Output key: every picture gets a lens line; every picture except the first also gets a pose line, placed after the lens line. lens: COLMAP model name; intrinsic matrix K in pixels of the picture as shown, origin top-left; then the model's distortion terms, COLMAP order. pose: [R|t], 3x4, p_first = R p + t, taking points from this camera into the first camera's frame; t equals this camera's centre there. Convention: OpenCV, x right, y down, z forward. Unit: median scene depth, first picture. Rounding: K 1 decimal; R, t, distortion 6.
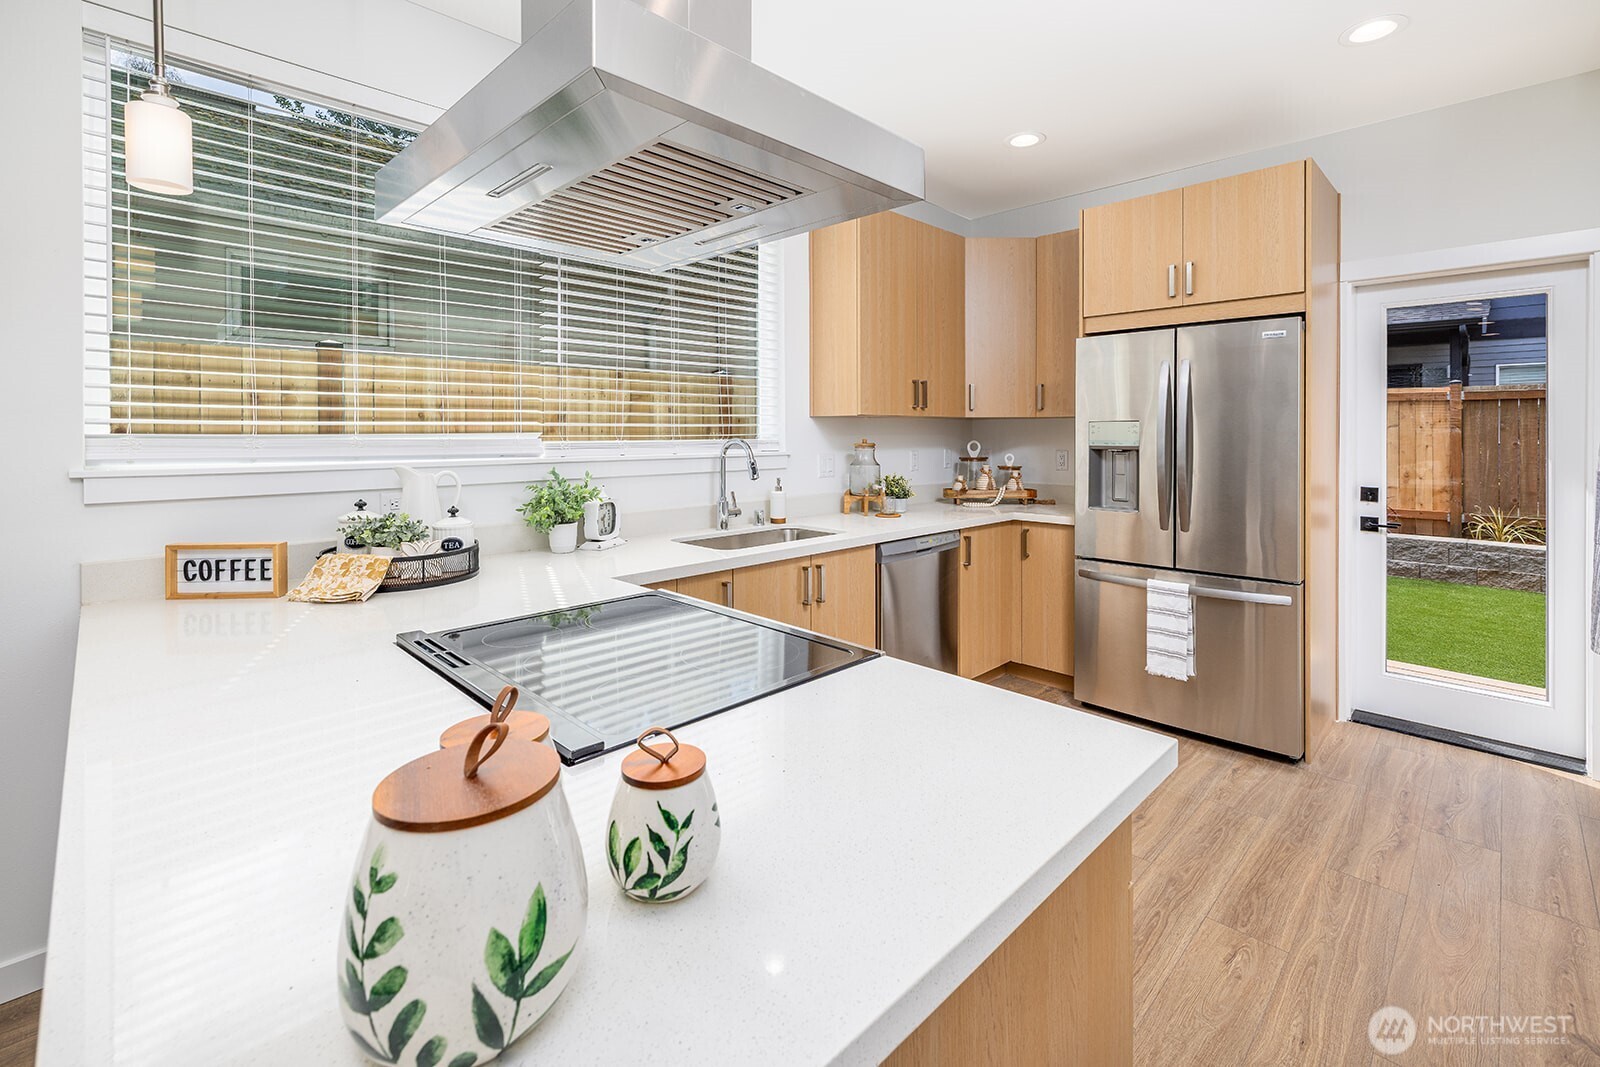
lens RADIAL K [[707.5, 0, 781.4], [0, 707.5, 432.6], [0, 0, 1]] dist [-0.003507, -0.000311]
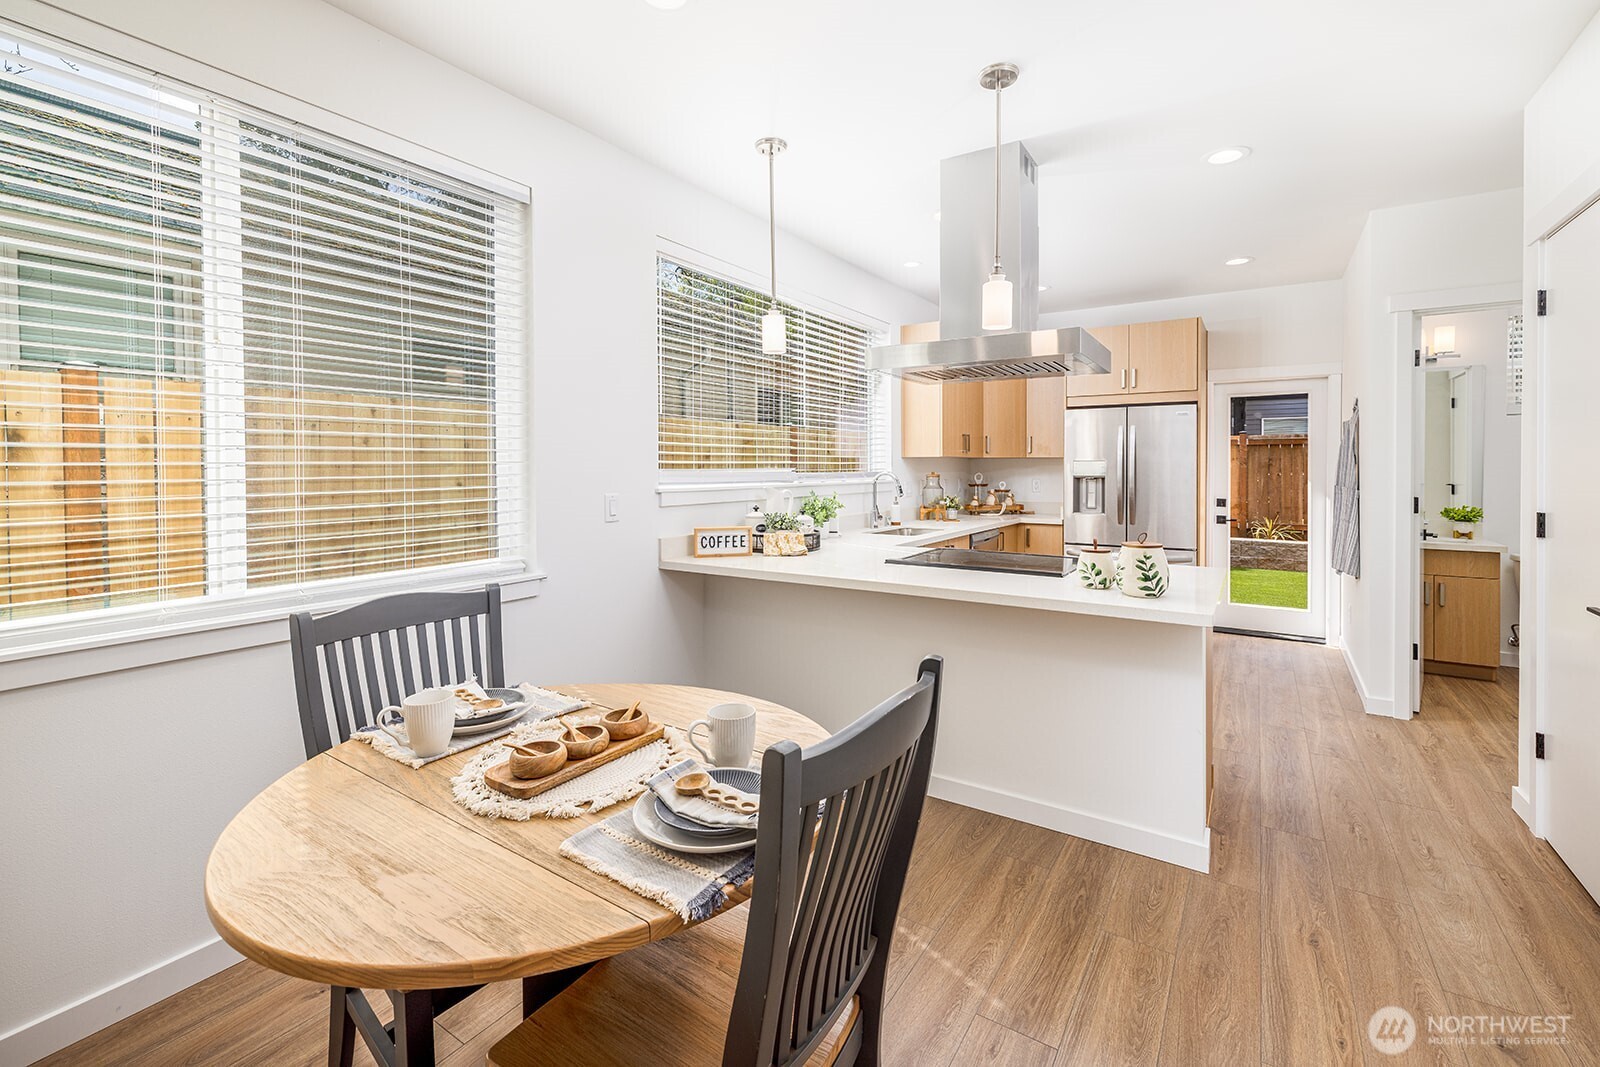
lens RADIAL K [[680.6, 0, 790.0], [0, 680.6, 470.6], [0, 0, 1]] dist [-0.000948, -0.000069]
pose [[0.980055, -0.000183, 0.198726, -0.653303], [-0.000888, 0.999986, 0.005302, -0.000414], [-0.198724, -0.005373, 0.980041, -0.523736]]
